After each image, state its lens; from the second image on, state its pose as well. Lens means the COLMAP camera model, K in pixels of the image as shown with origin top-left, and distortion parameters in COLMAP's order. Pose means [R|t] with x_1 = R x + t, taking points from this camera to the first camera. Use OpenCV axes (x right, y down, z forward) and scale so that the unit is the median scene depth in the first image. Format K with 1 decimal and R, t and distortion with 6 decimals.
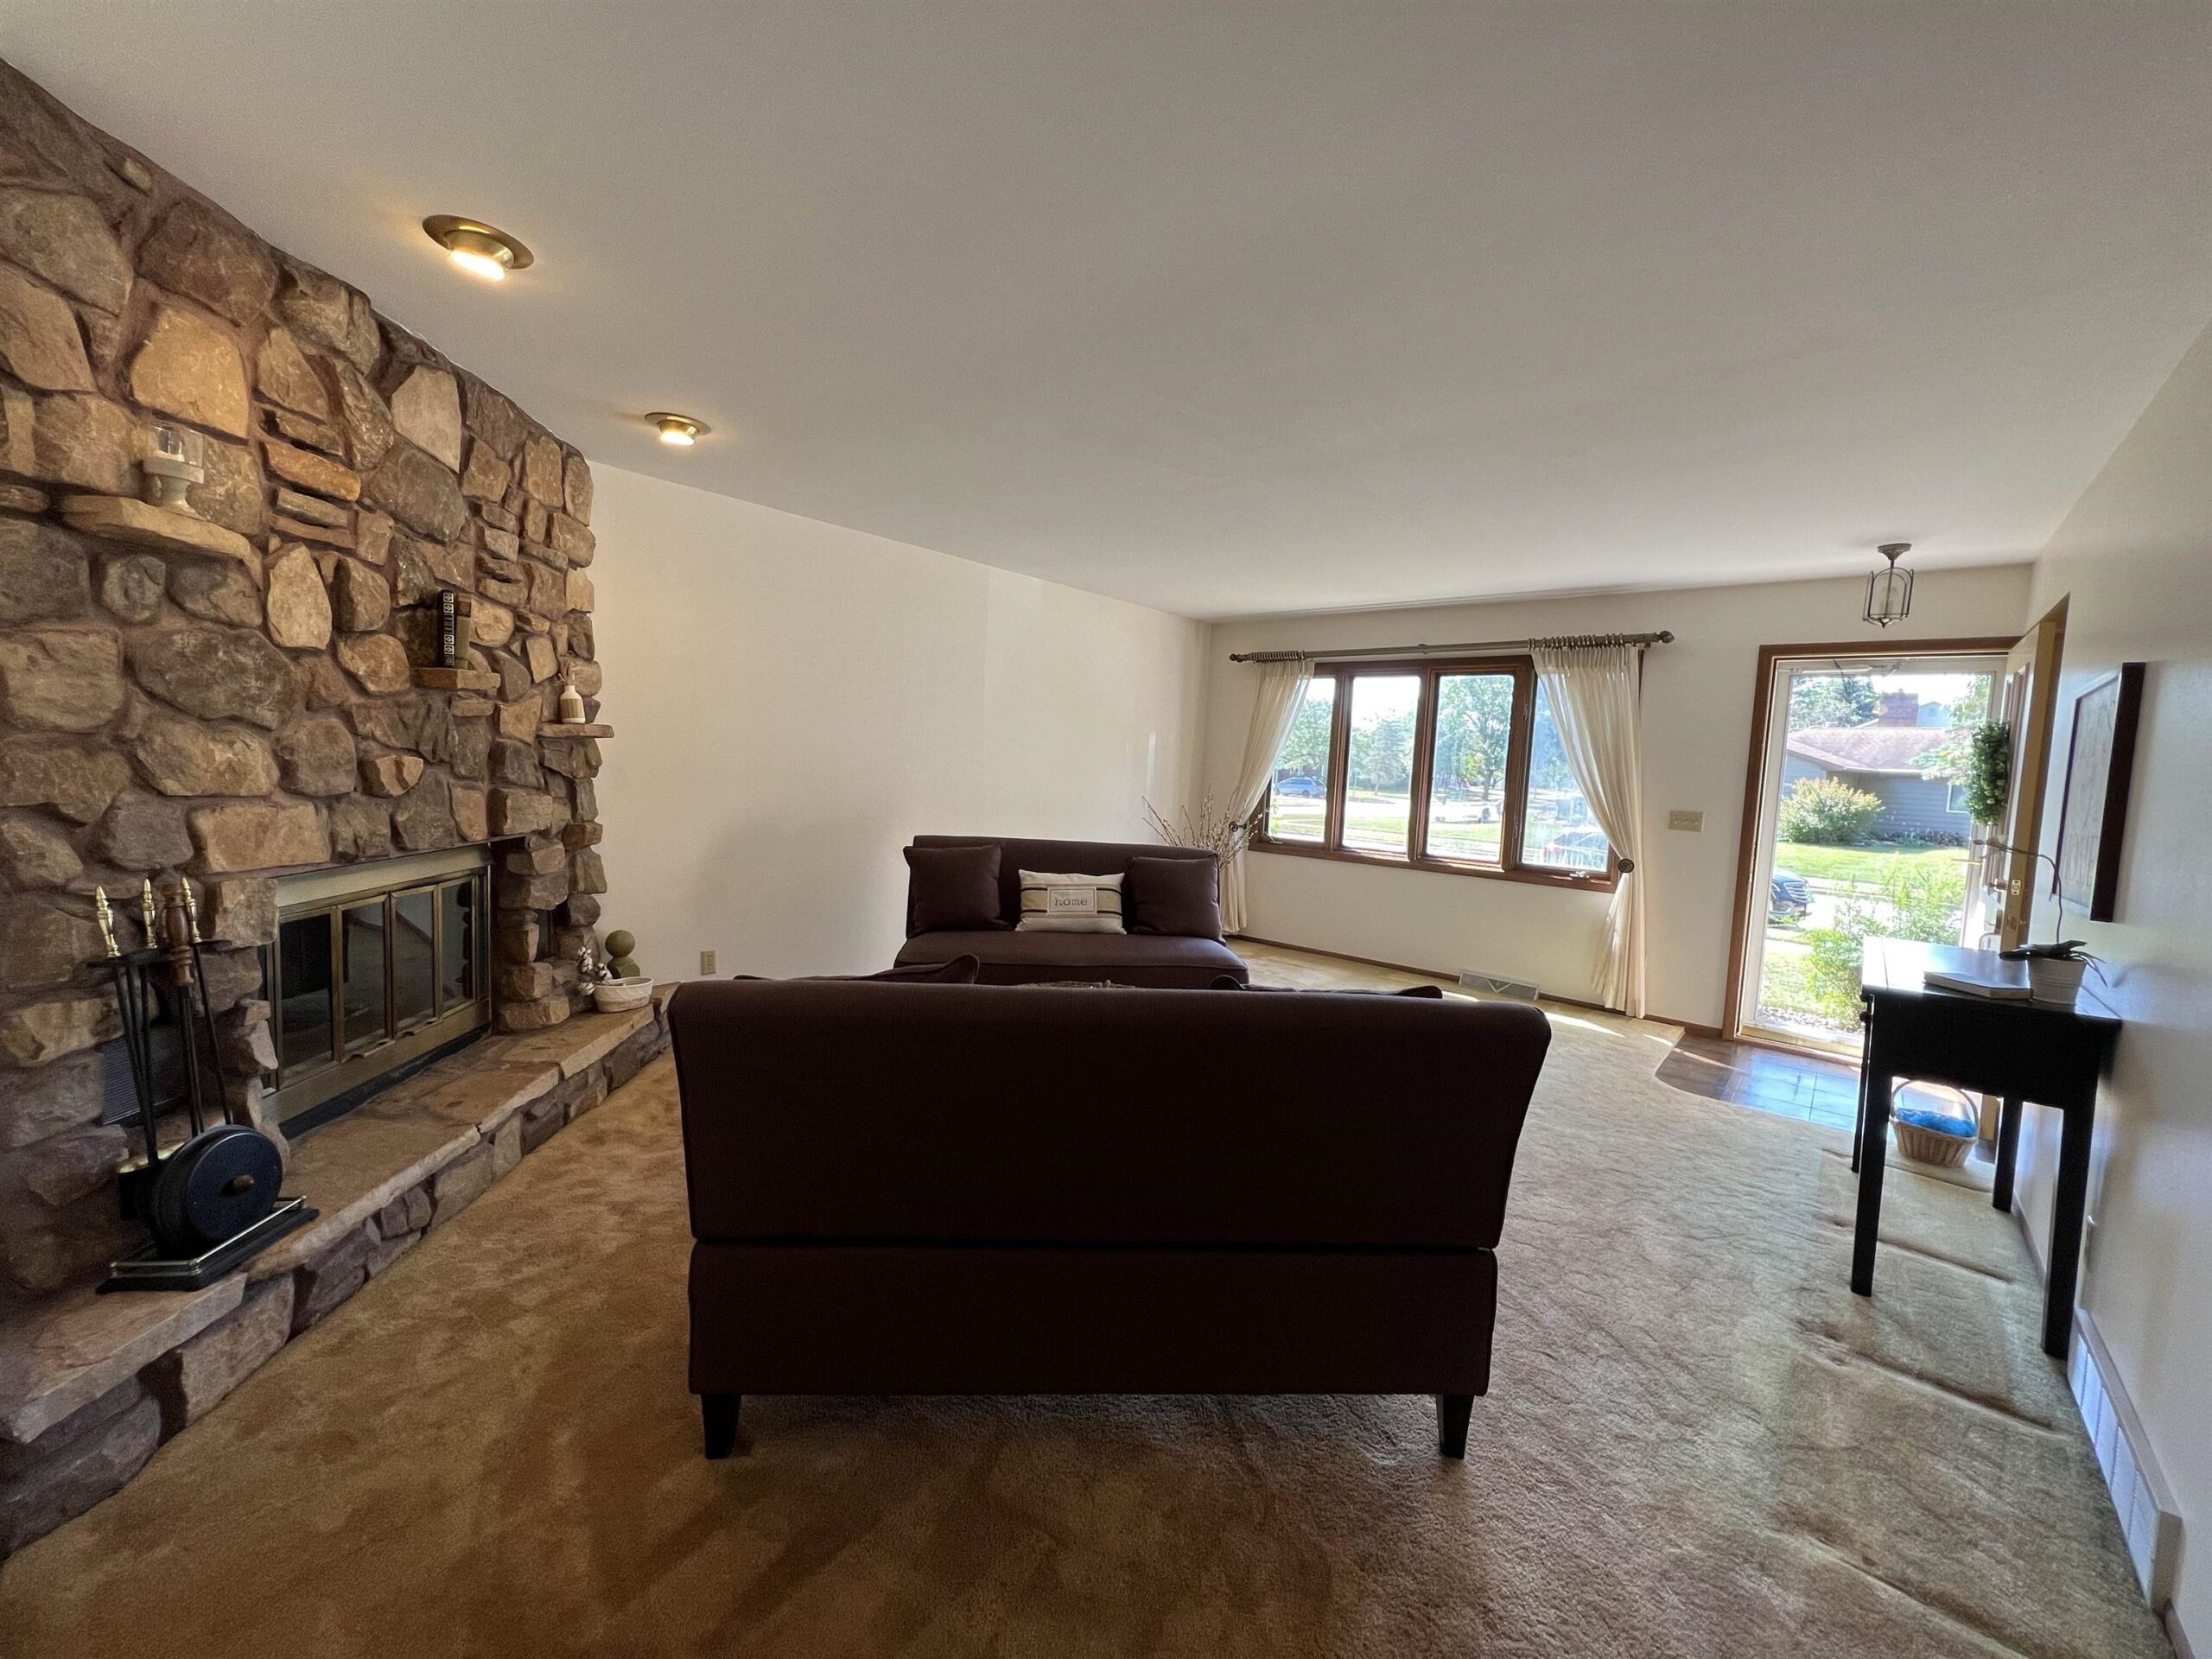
lens RADIAL K [[895.3, 0, 1105.8], [0, 895.3, 823.1], [0, 0, 1]] dist [0.001852, 0.000314]
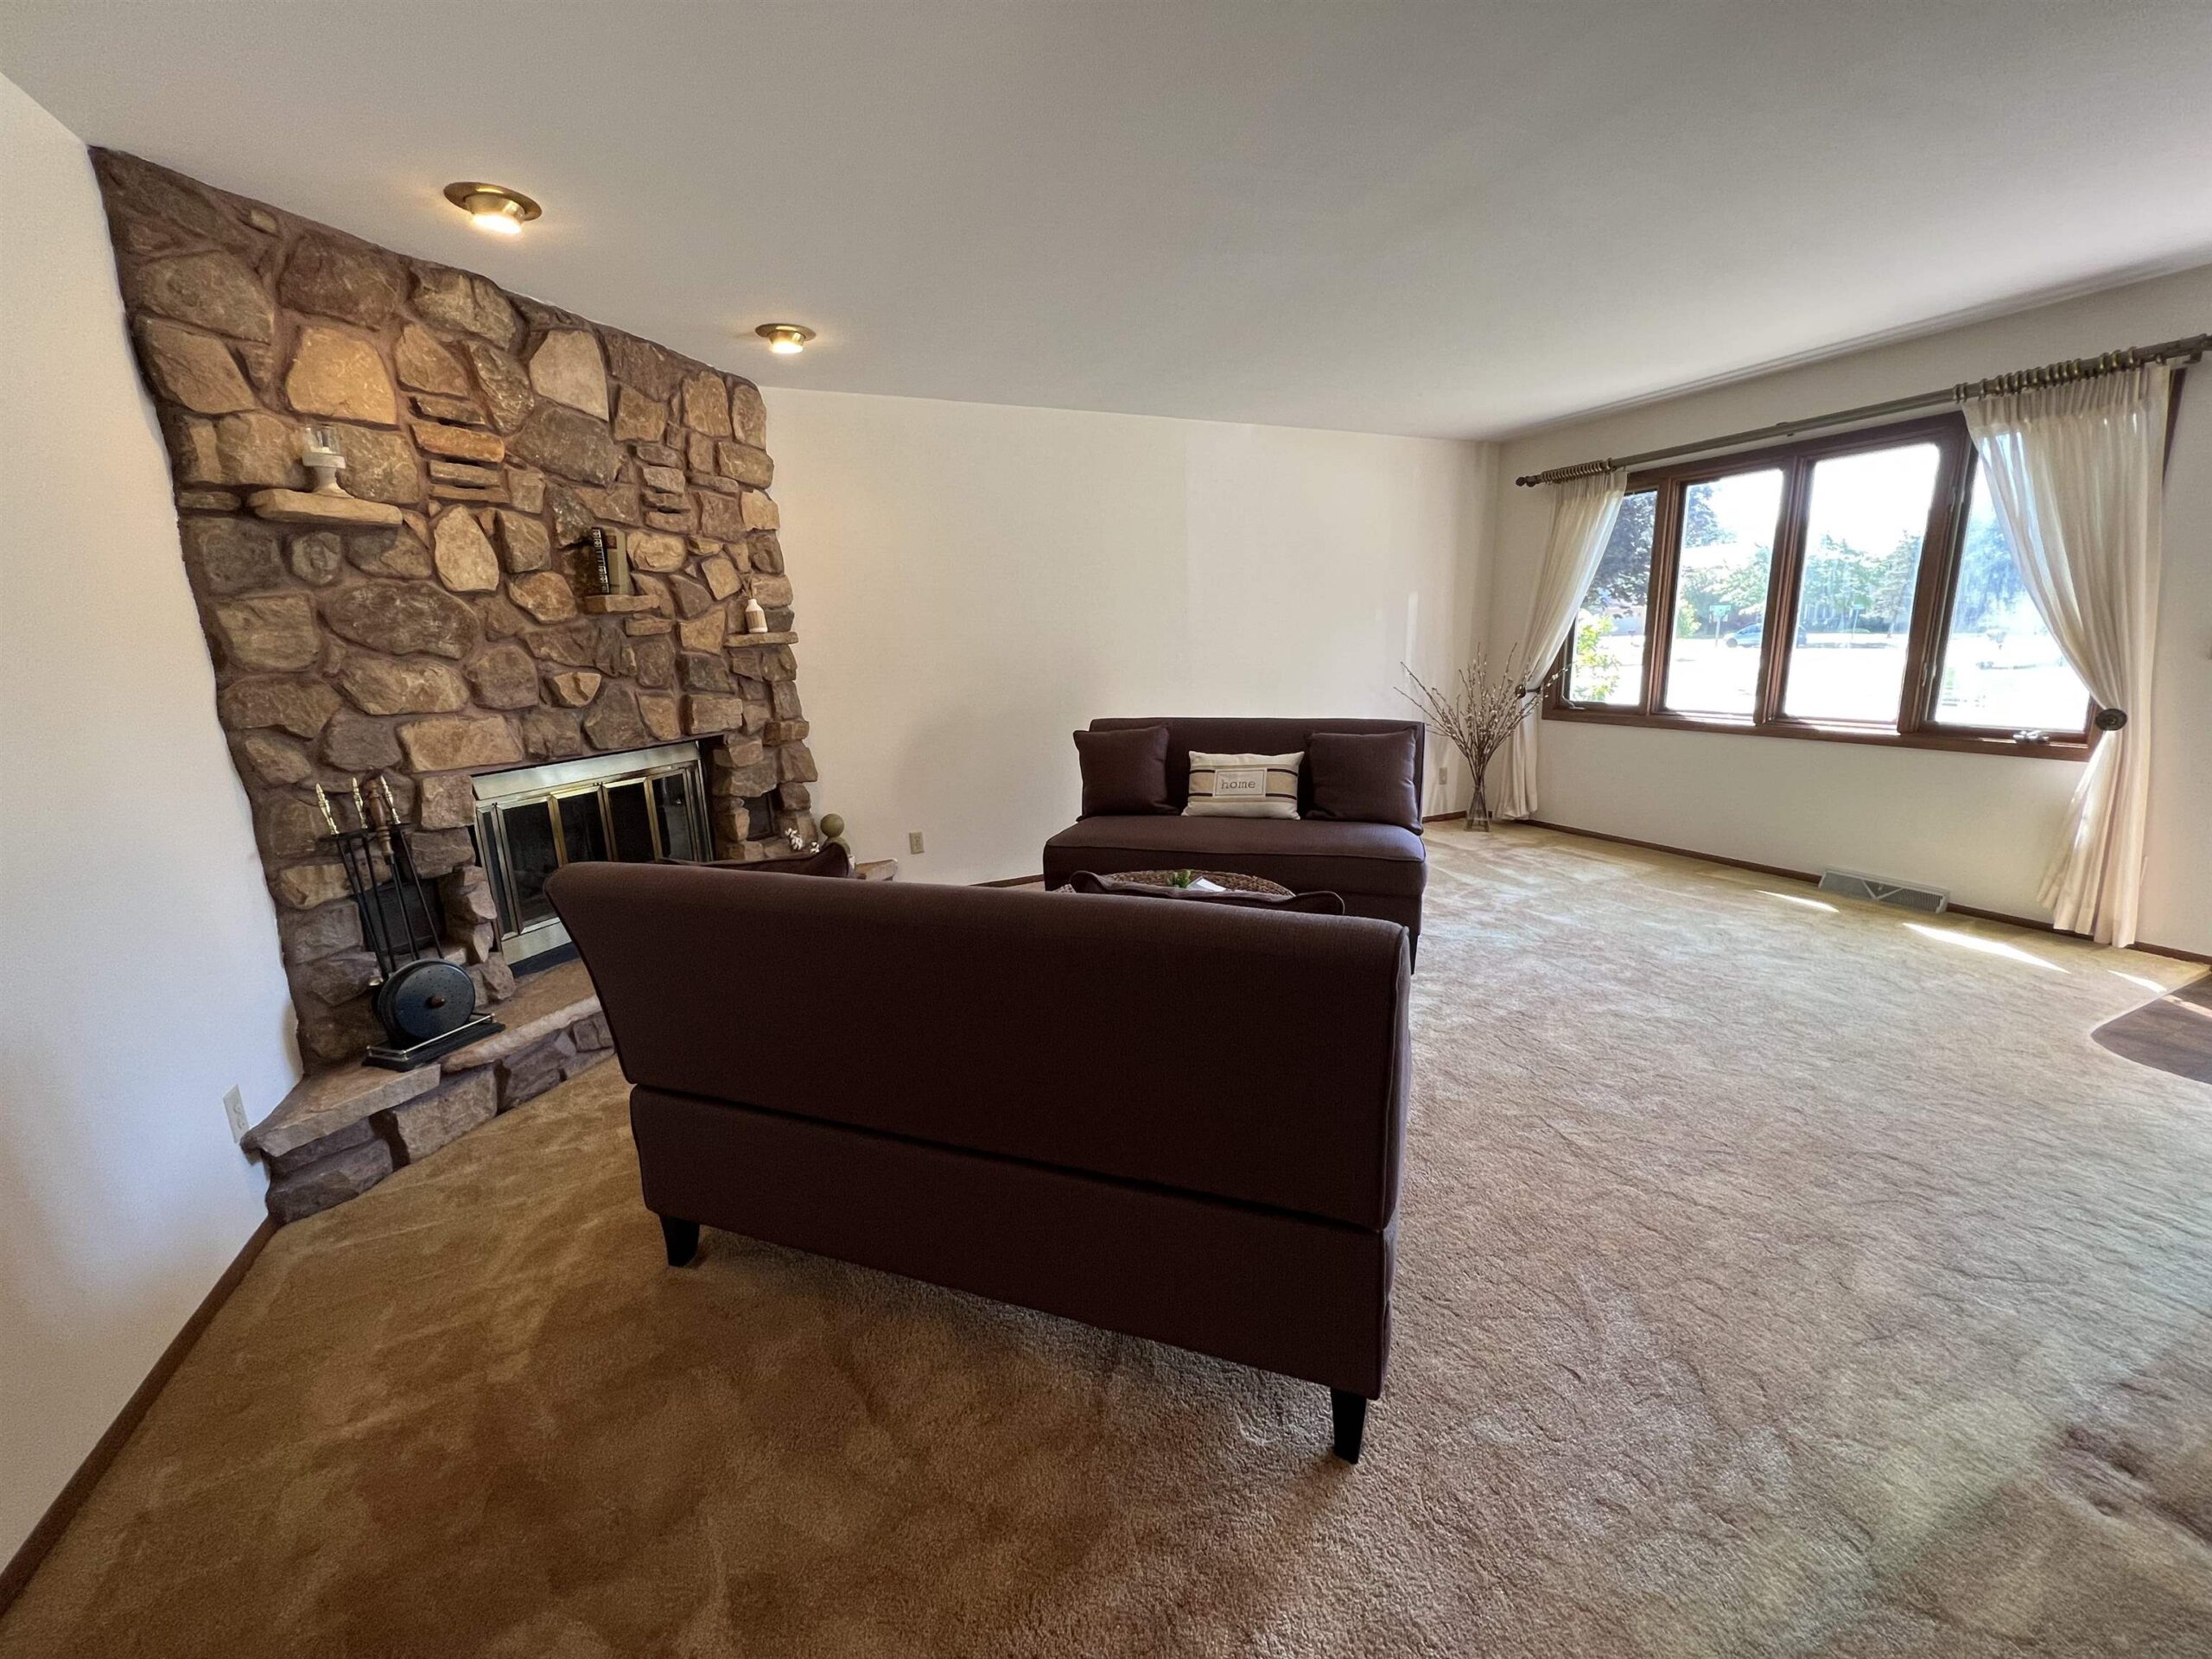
lens RADIAL K [[895.3, 0, 1100.1], [0, 895.3, 825.0], [0, 0, 1]] dist [0.001852, 0.000314]
pose [[0.906204, 0.008813, -0.422748, 0.395224], [0.048084, 0.991150, 0.123735, 0.014785], [0.420097, -0.132457, 0.897760, 0.184562]]
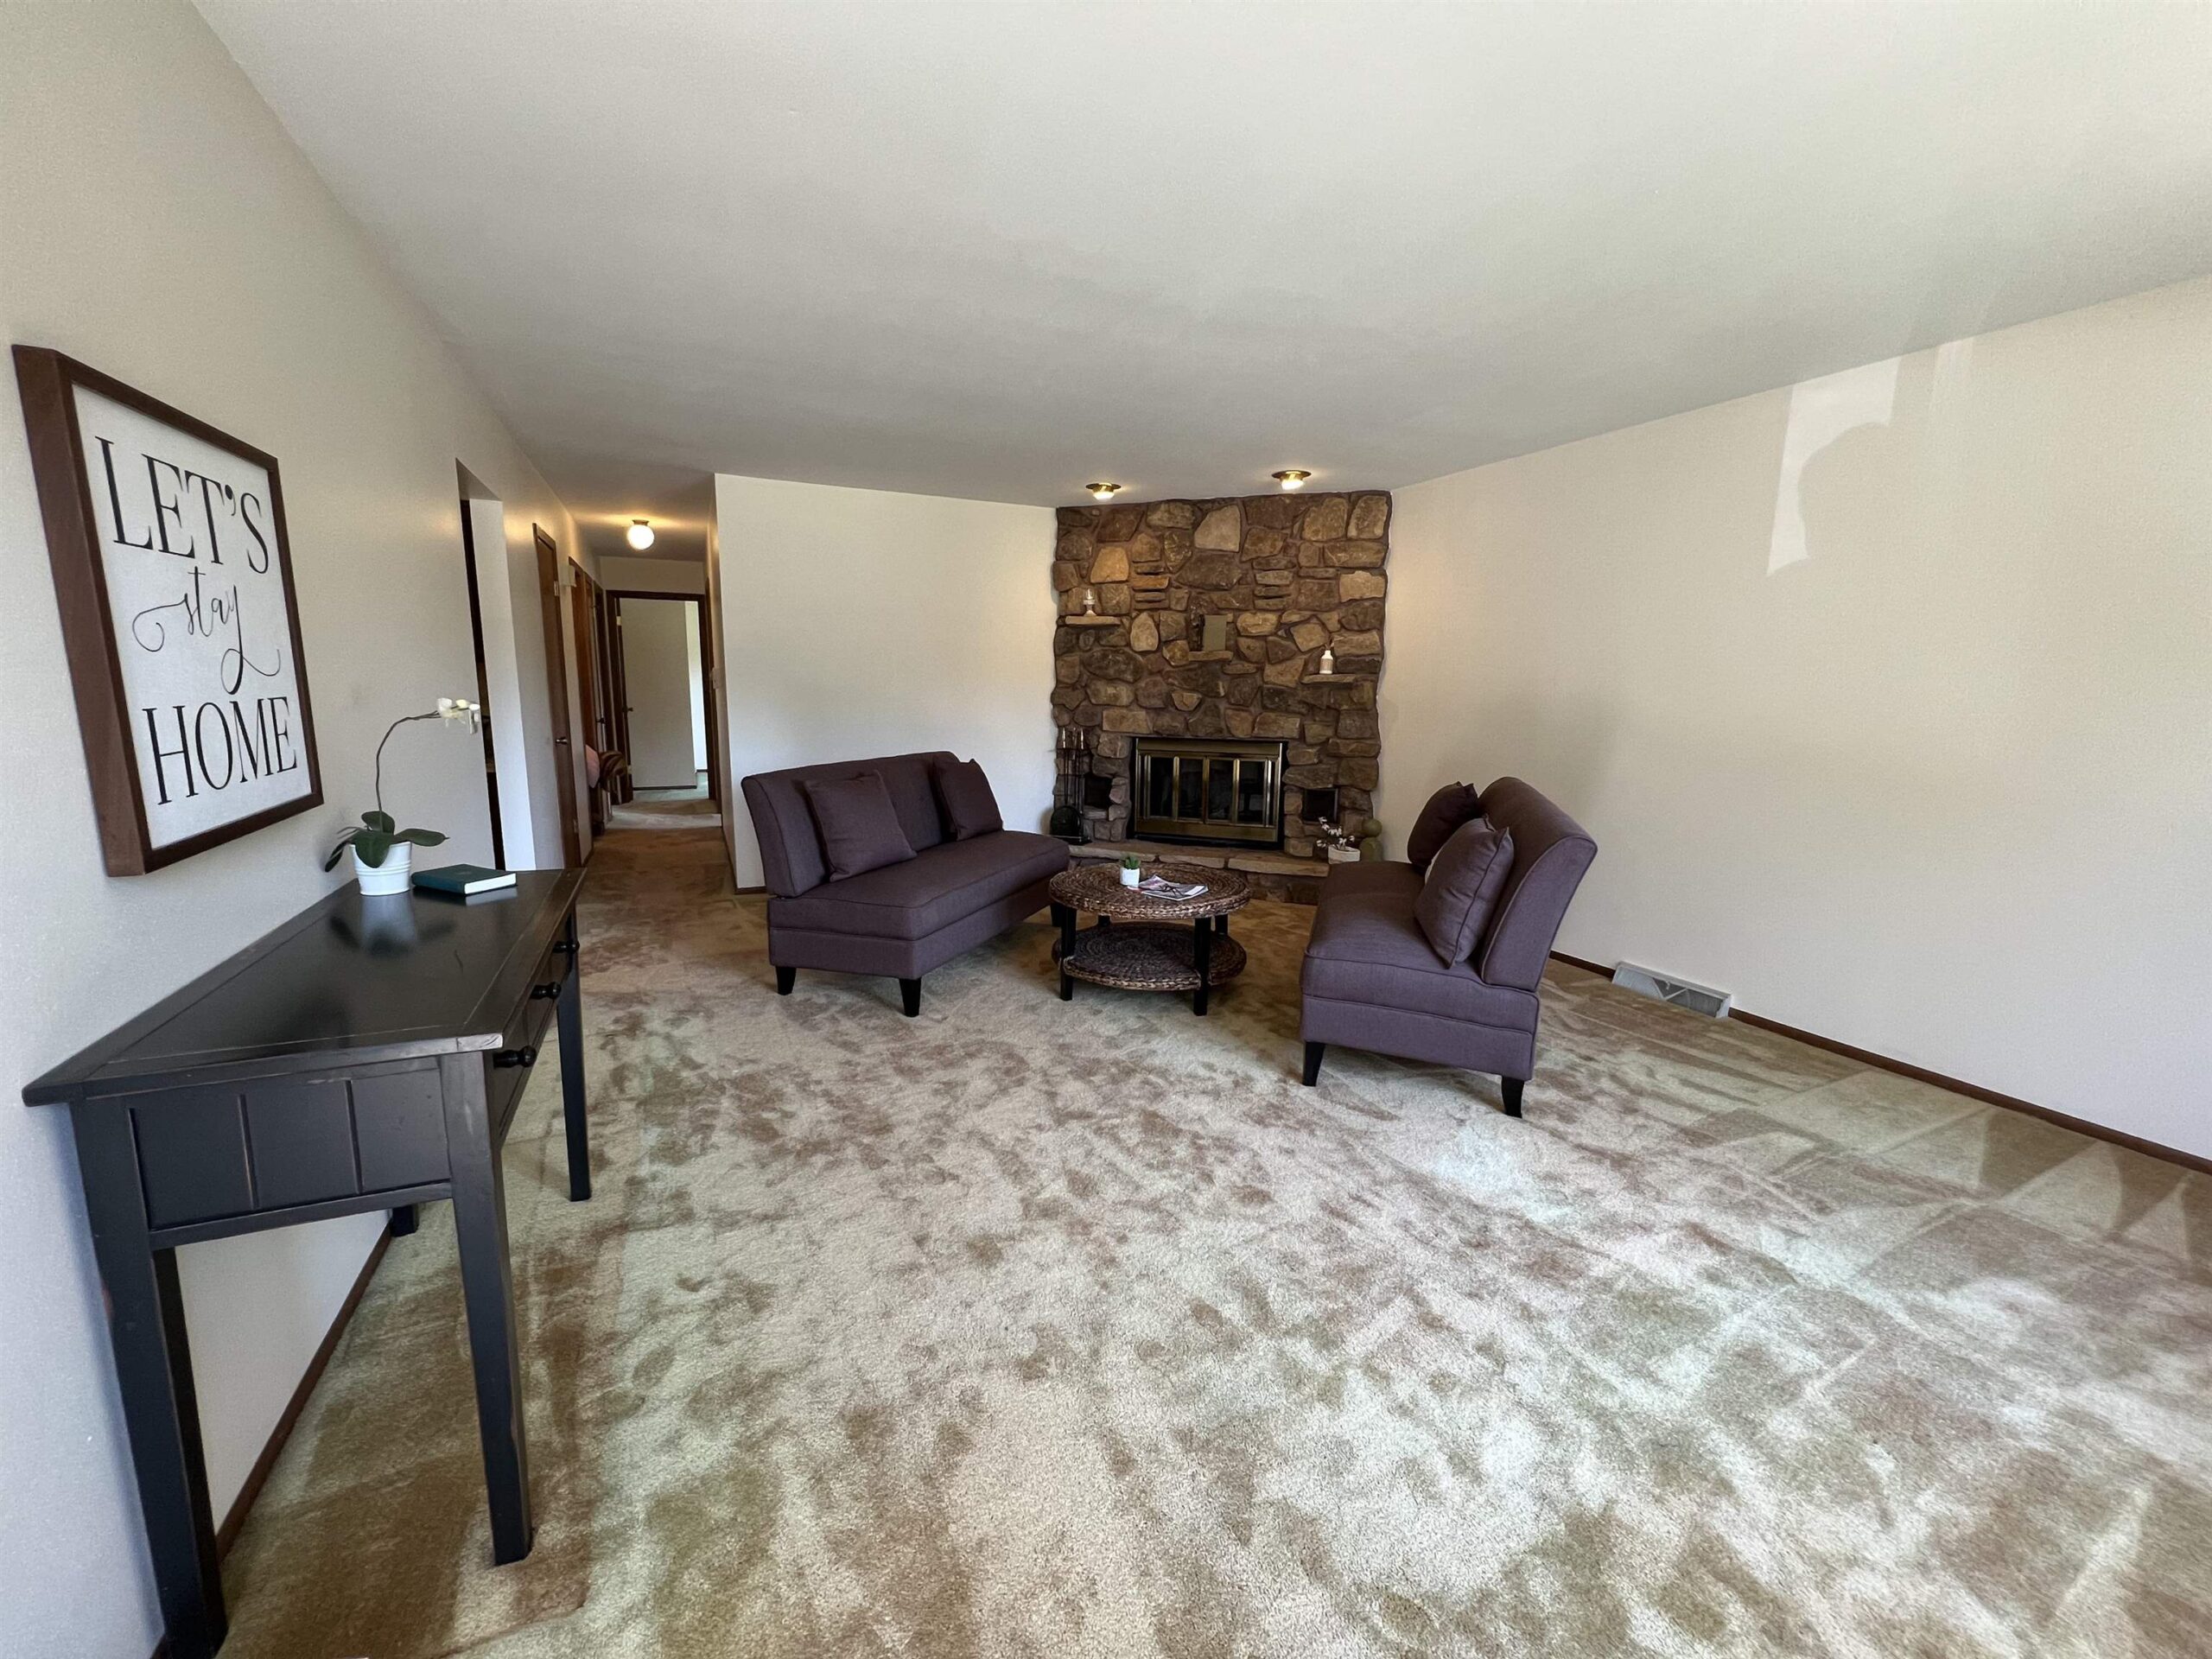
lens RADIAL K [[895.3, 0, 1083.8], [0, 895.3, 825.4], [0, 0, 1]] dist [0.001852, 0.000314]
pose [[-0.421906, 0.105843, -0.900440, 1.489091], [-0.093326, 0.982817, 0.159254, -0.085529], [0.901823, 0.151225, -0.404779, 1.830652]]
